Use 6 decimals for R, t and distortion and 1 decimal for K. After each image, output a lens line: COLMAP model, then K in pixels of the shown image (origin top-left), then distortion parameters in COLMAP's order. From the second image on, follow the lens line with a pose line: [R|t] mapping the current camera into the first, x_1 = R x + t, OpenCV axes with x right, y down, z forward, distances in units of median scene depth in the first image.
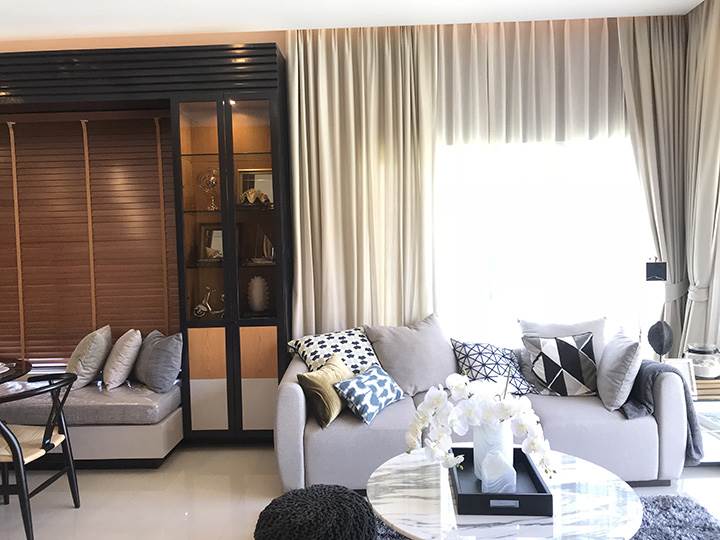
lens RADIAL K [[596.2, 0, 363.3], [0, 596.2, 269.2], [0, 0, 1]] dist [0.036231, -0.045926]
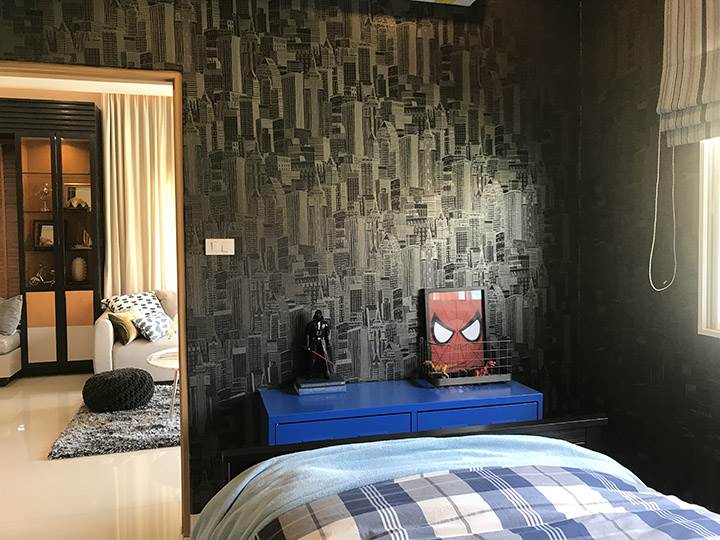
lens RADIAL K [[596.2, 0, 354.1], [0, 596.2, 268.3], [0, 0, 1]] dist [0.036231, -0.045926]
pose [[0.960552, 0.007501, 0.278000, 0.064918], [-0.003140, 0.999865, -0.016129, 0.062558], [-0.278083, 0.014620, 0.960446, -0.622783]]
